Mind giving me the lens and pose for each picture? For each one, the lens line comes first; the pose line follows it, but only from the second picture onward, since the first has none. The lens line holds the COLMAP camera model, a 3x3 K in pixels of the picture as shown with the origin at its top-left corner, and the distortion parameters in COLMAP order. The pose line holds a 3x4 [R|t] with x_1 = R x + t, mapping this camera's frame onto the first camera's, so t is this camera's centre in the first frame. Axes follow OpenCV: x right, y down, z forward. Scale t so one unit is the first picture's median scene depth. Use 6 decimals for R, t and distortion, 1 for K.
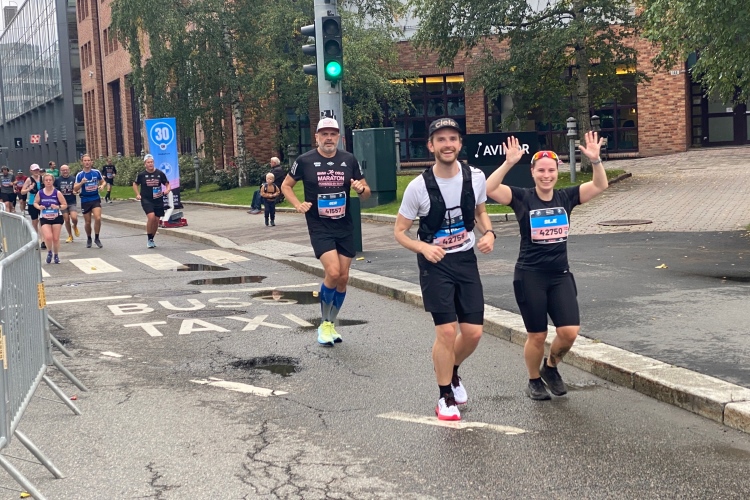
lens RADIAL K [[1122.3, 0, 374.8], [0, 1122.3, 251.3], [0, 0, 1]] dist [0.066471, 0.000000]
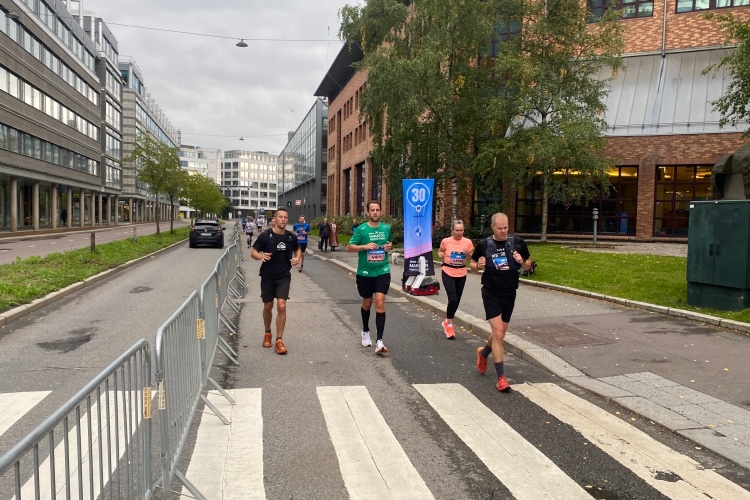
lens RADIAL K [[554.8, 0, 375.0], [0, 554.8, 251.0], [0, 0, 1]] dist [-0.003905, -0.000336]
pose [[0.985825, 0.073200, -0.150966, -0.077336], [-0.077530, 0.996725, -0.022992, -0.022390], [0.148788, 0.034370, 0.988272, 0.273539]]
